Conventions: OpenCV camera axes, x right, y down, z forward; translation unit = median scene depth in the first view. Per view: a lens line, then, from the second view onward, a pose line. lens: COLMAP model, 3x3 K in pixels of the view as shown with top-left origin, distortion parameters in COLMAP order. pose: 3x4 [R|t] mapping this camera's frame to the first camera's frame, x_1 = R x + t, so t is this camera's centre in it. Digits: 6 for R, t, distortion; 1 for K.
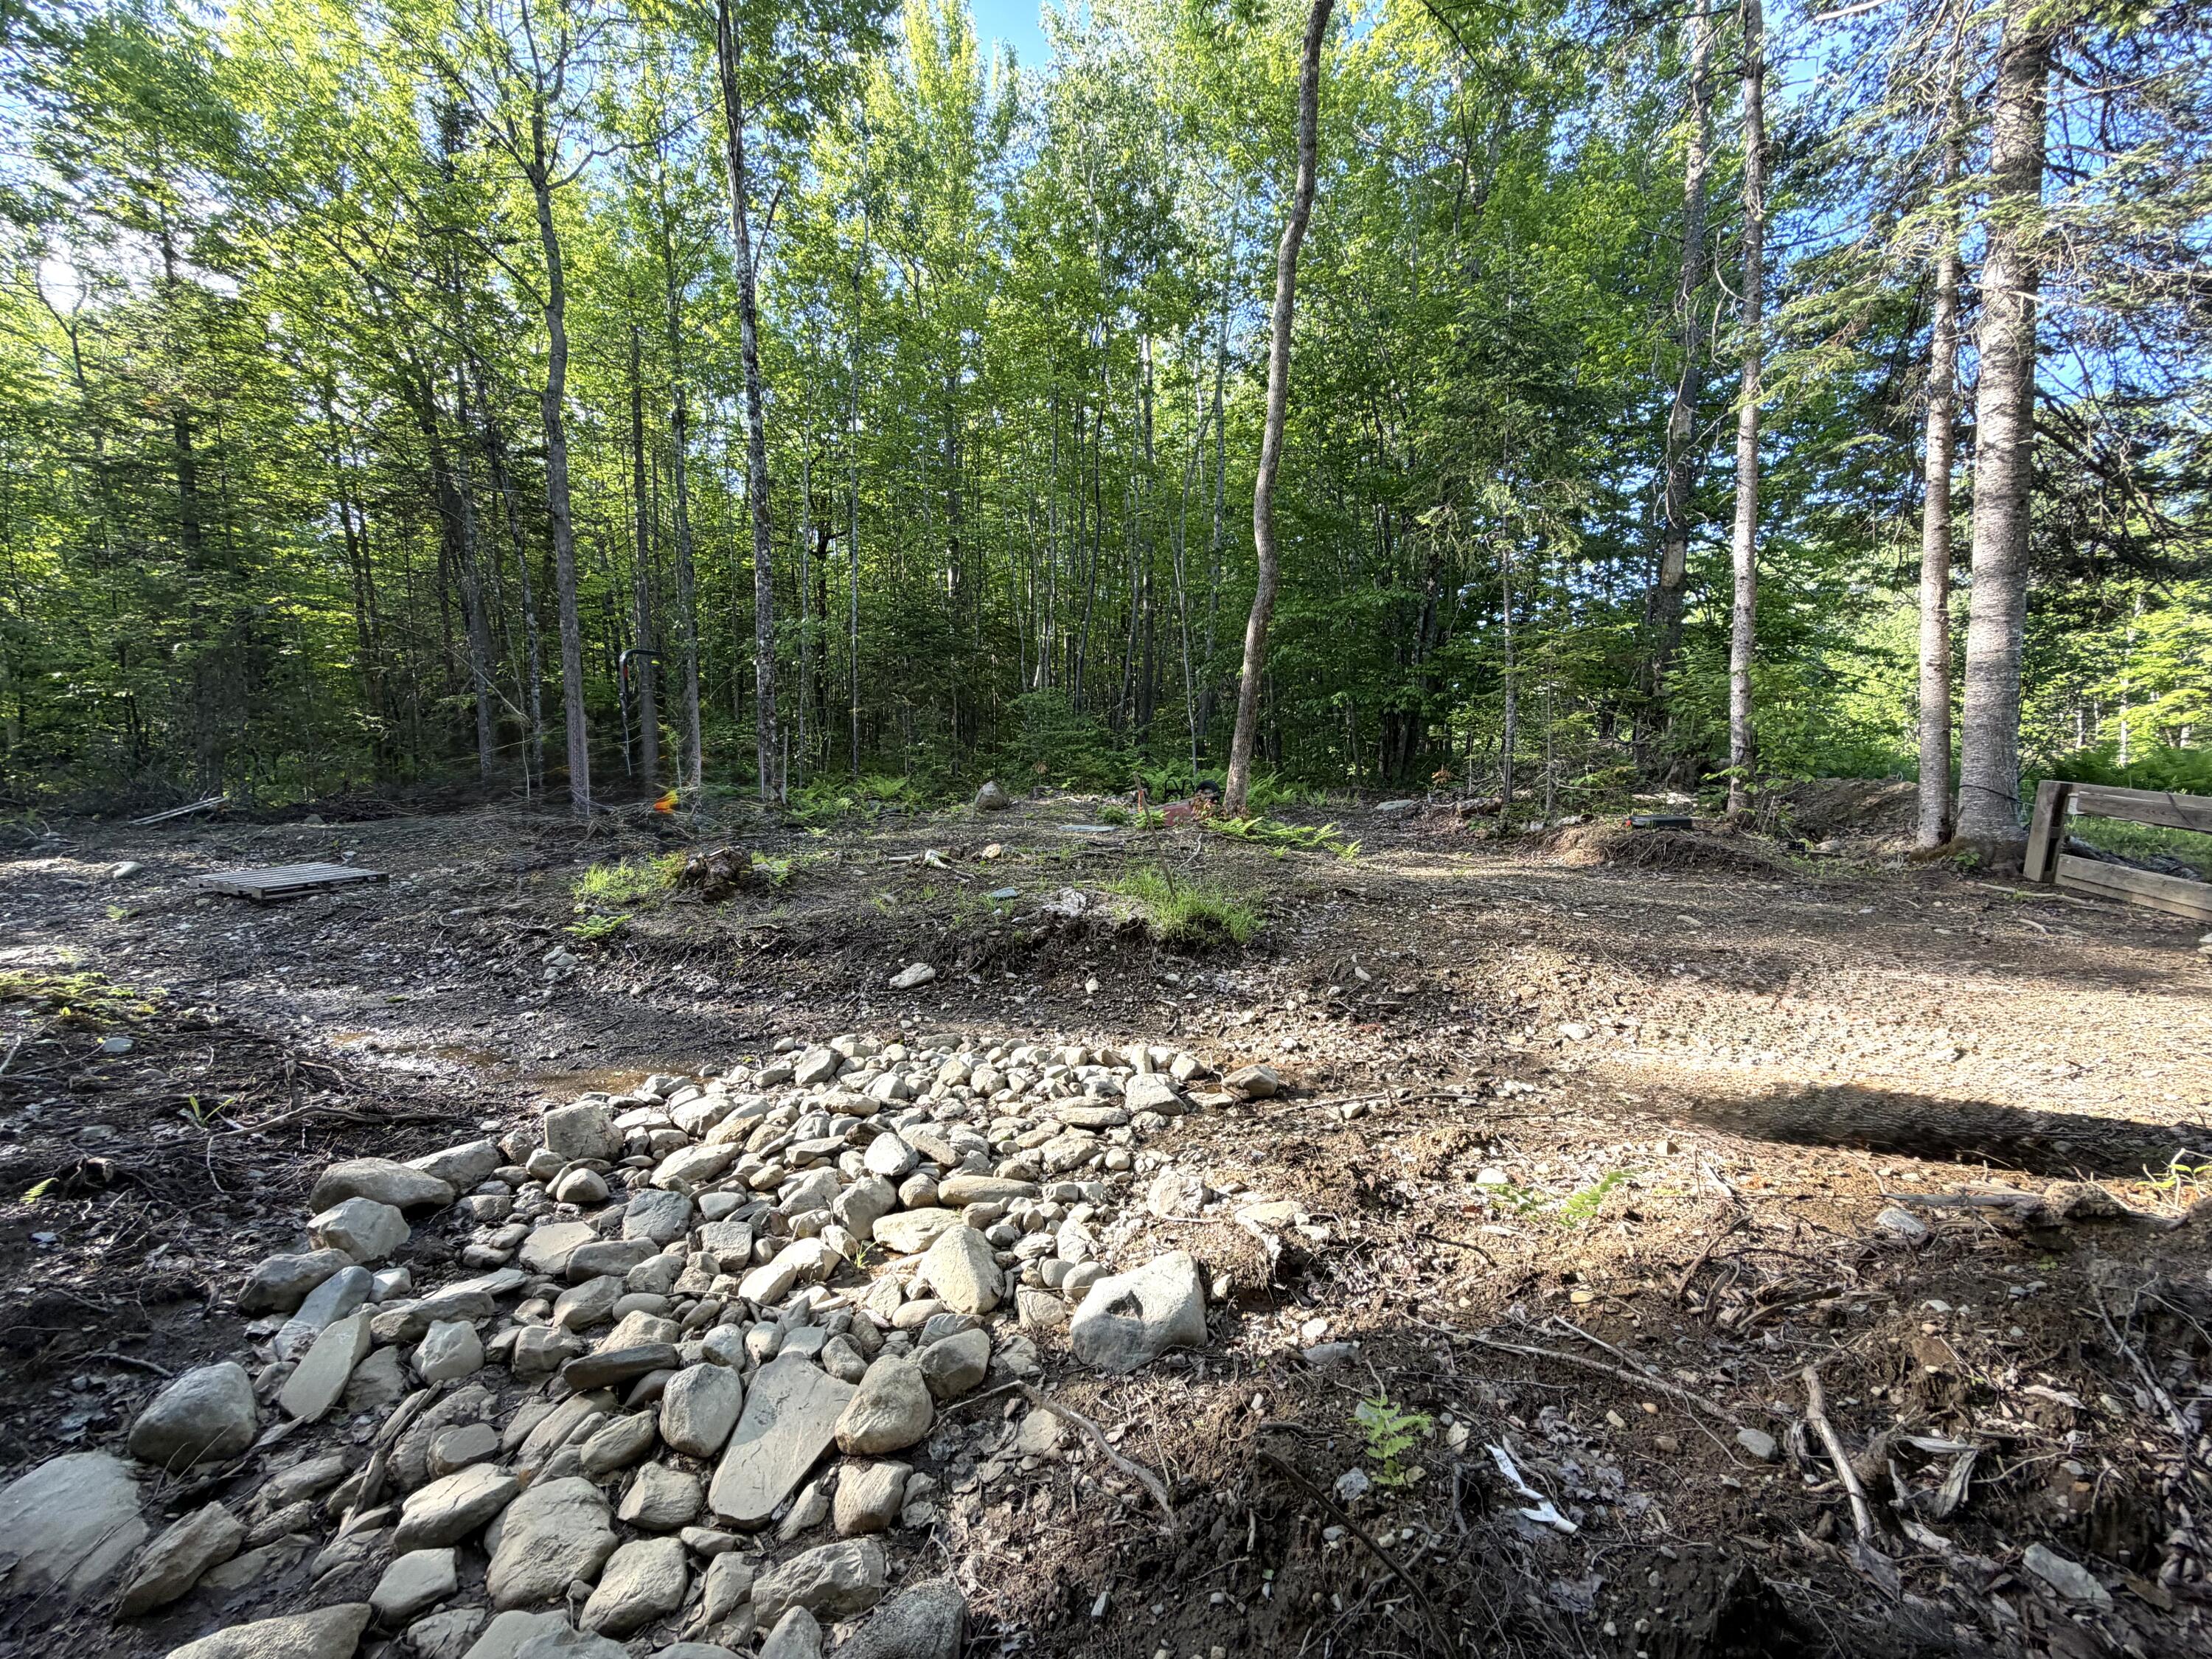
lens RADIAL K [[880.2, 0, 1104.4], [0, 880.2, 820.3], [0, 0, 1]] dist [0.000251, -0.000061]
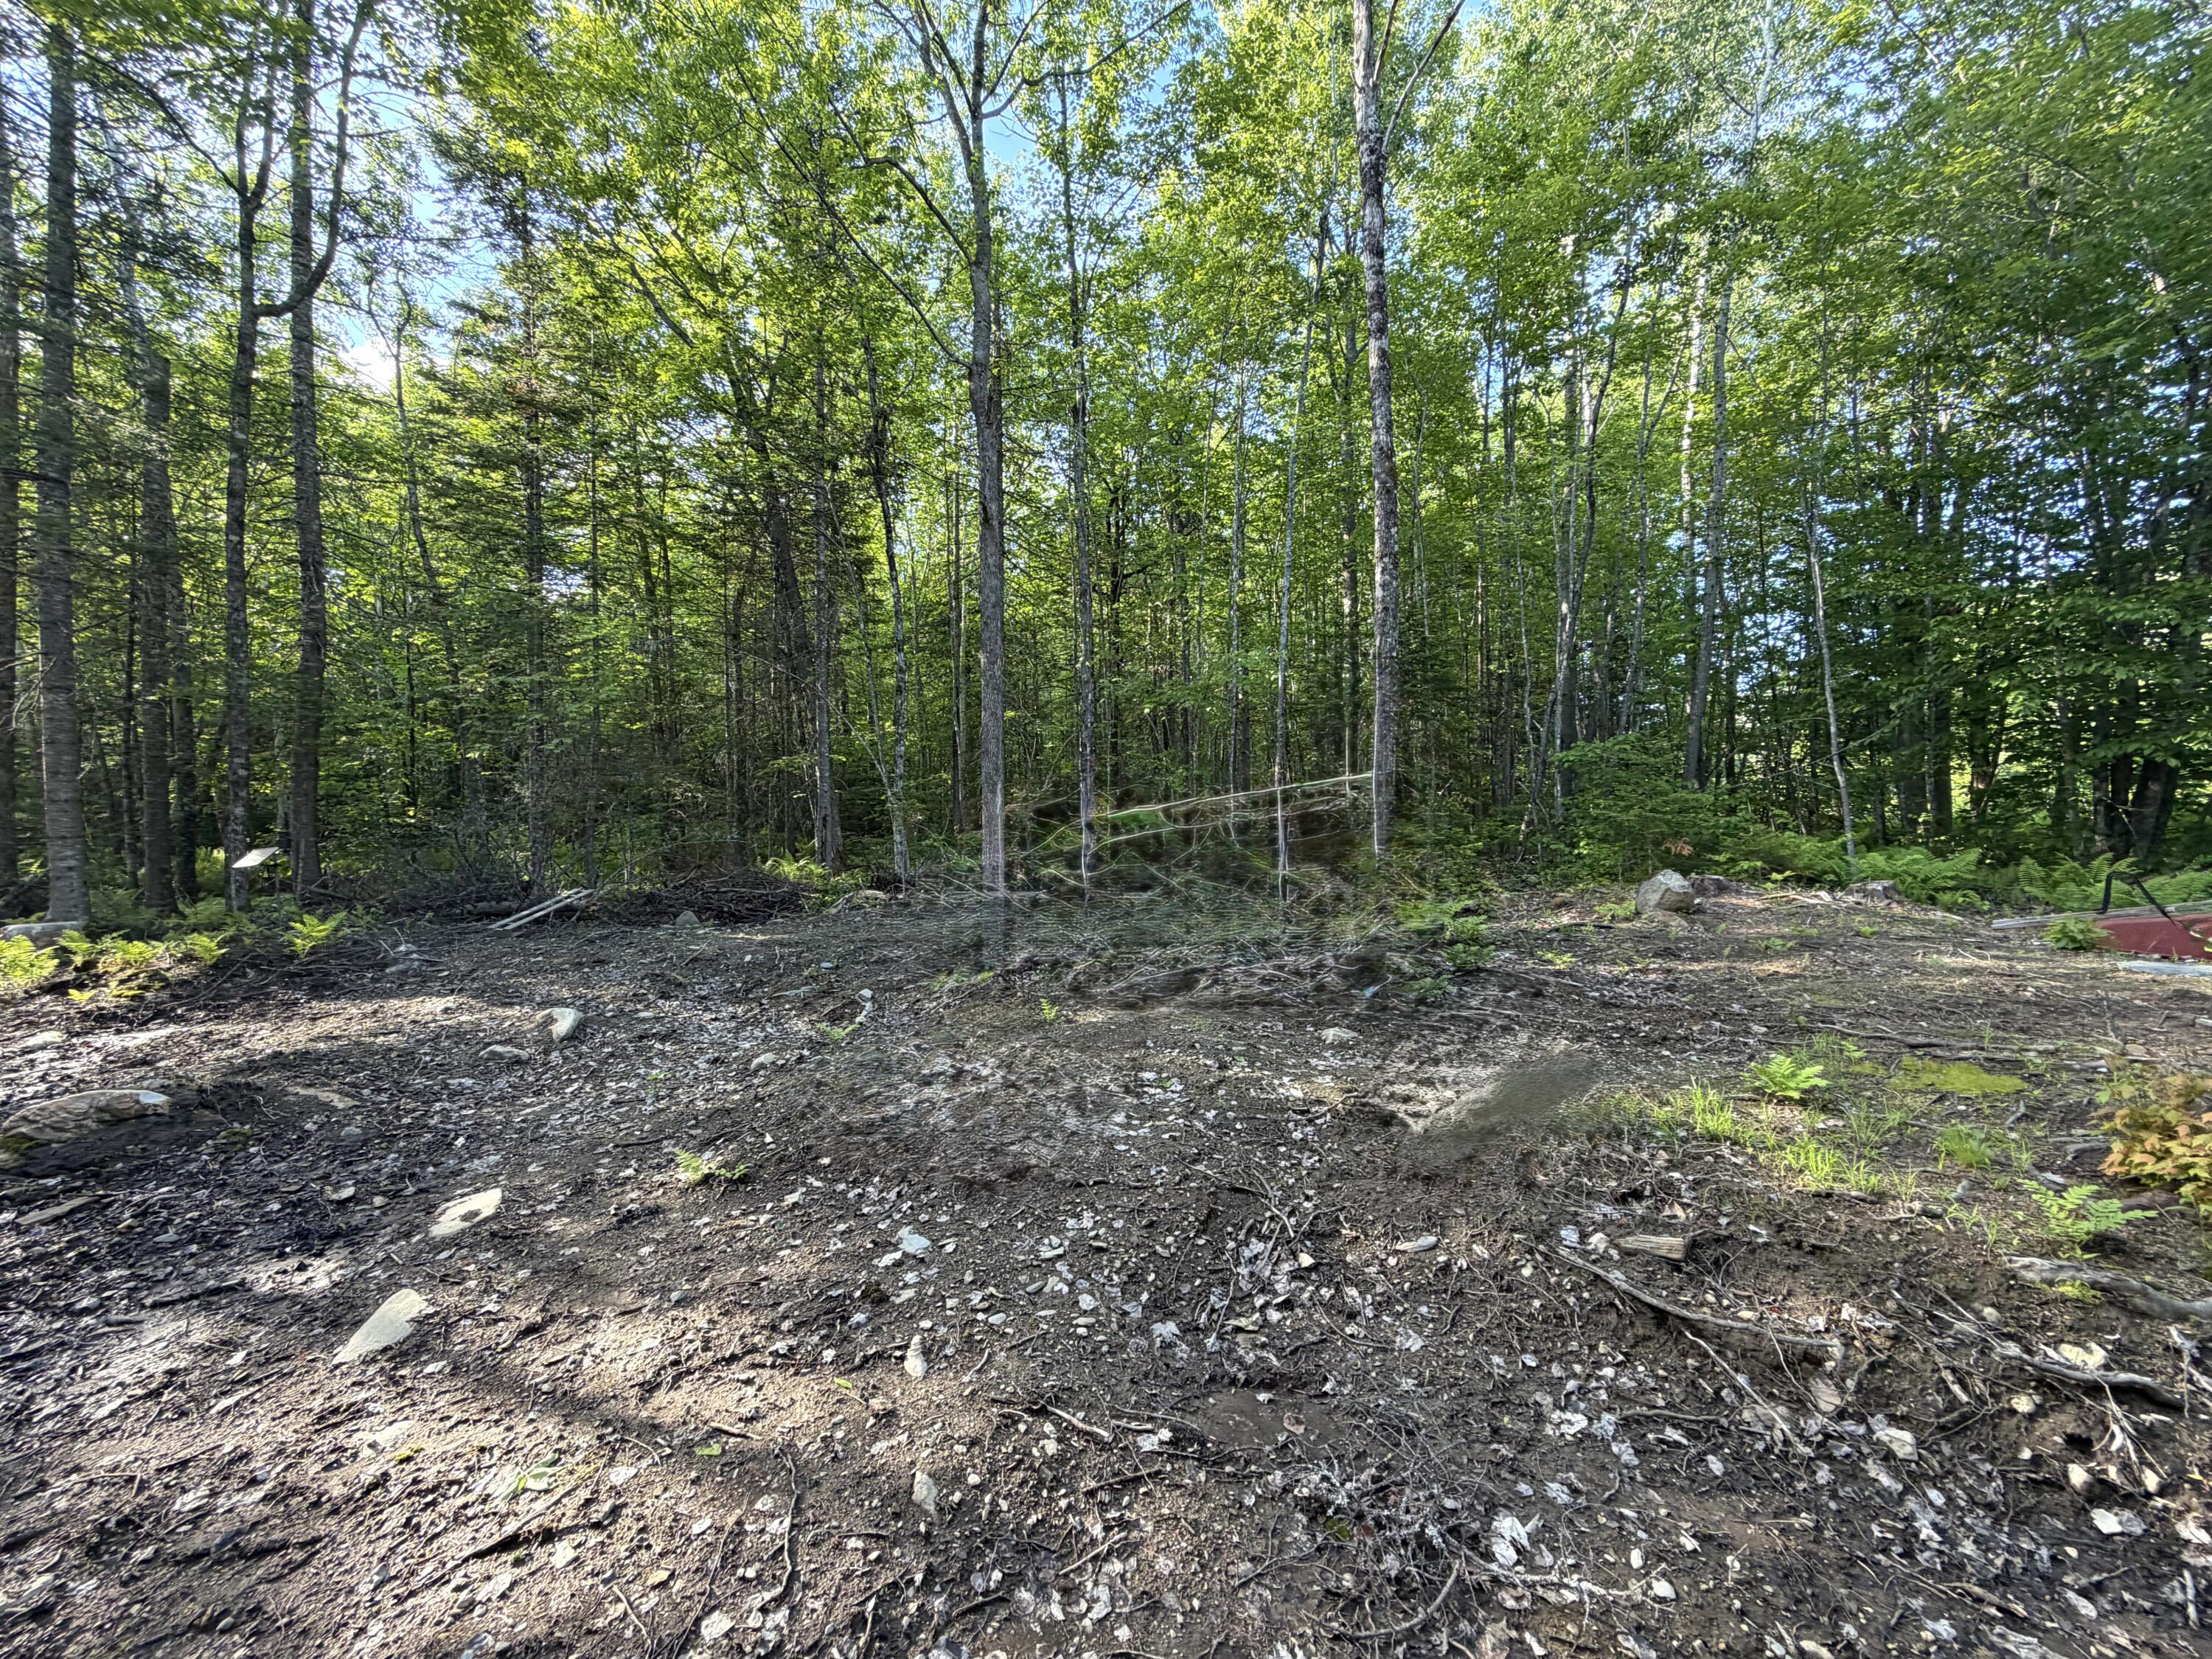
lens RADIAL K [[880.2, 0, 1110.9], [0, 880.2, 832.5], [0, 0, 1]] dist [0.000251, -0.000061]
pose [[0.994231, -0.001494, -0.107253, -1.823106], [-0.006204, 0.997428, -0.071404, -0.096869], [0.107083, 0.071658, 0.991664, 1.152240]]
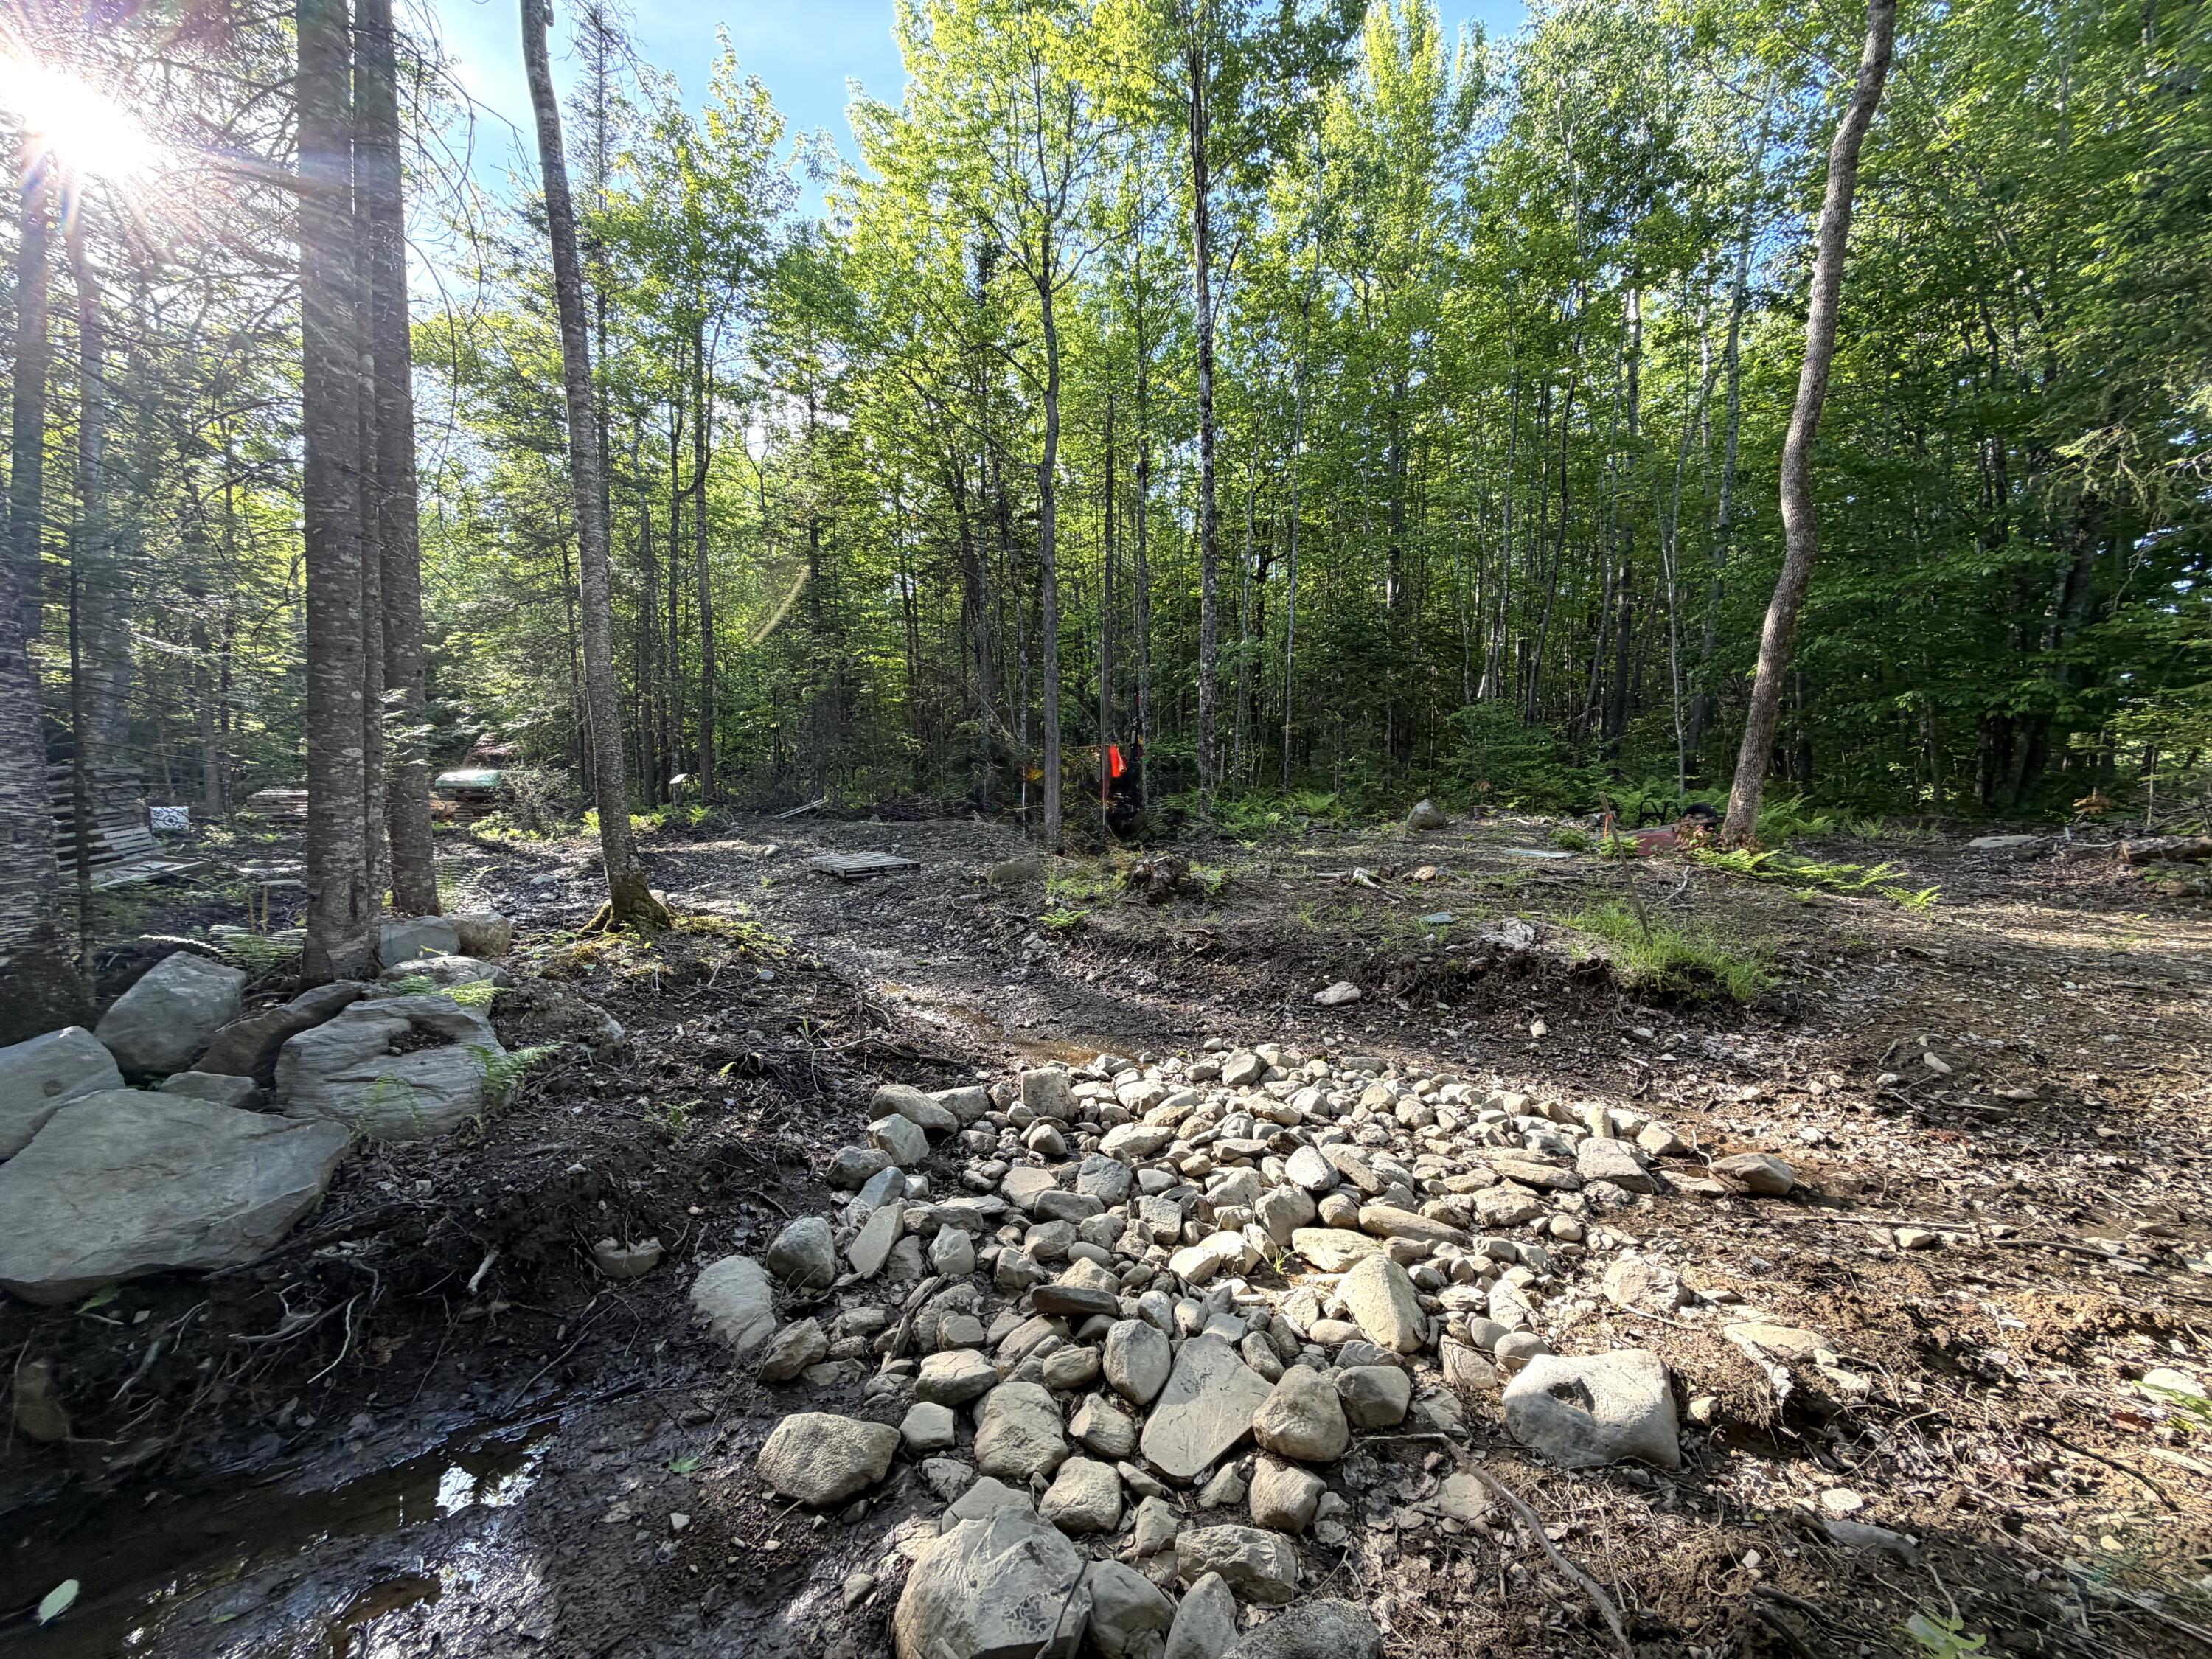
lens RADIAL K [[880.2, 0, 1102.5], [0, 880.2, 825.7], [0, 0, 1]] dist [0.000251, -0.000061]
pose [[0.887609, 0.032467, -0.459452, -0.002731], [-0.037682, 0.999287, -0.002182, -0.000762], [0.459054, 0.019250, 0.888200, -0.007358]]
